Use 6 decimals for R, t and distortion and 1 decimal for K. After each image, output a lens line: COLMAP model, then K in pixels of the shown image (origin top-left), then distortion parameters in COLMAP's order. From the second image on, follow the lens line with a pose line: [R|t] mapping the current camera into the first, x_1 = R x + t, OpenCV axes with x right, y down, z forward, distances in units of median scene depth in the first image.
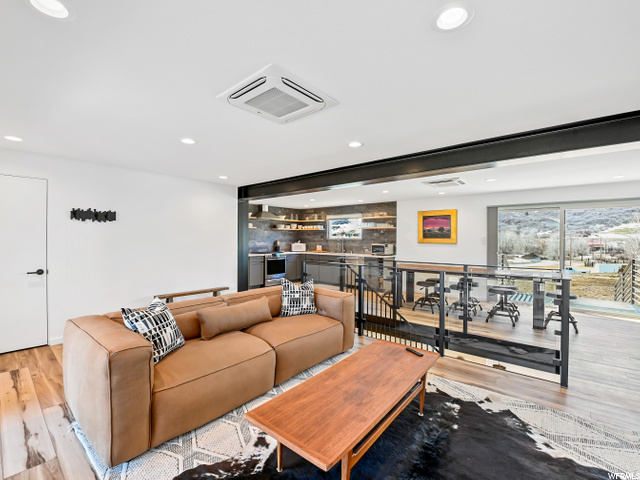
lens RADIAL K [[289.0, 0, 317.5], [0, 289.0, 236.3], [0, 0, 1]] dist [-0.013557, -0.003036]
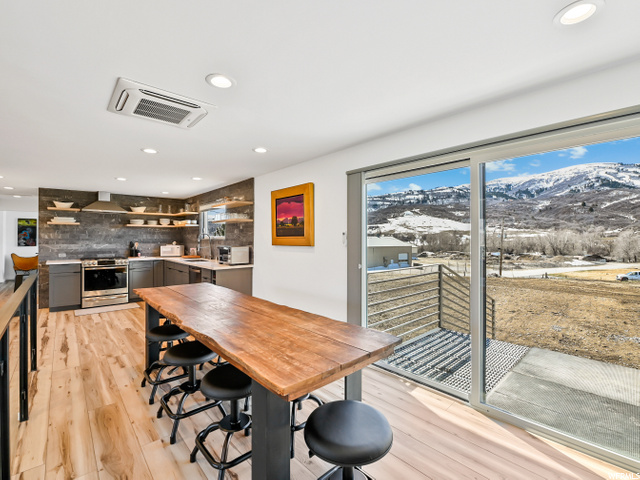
lens RADIAL K [[289.0, 0, 319.2], [0, 289.0, 236.5], [0, 0, 1]] dist [-0.013557, -0.003036]
pose [[0.990882, -0.006544, -0.134572, 0.434025], [0.006425, 0.999978, -0.001323, 0.006355], [0.134577, 0.000446, 0.990903, 0.355086]]
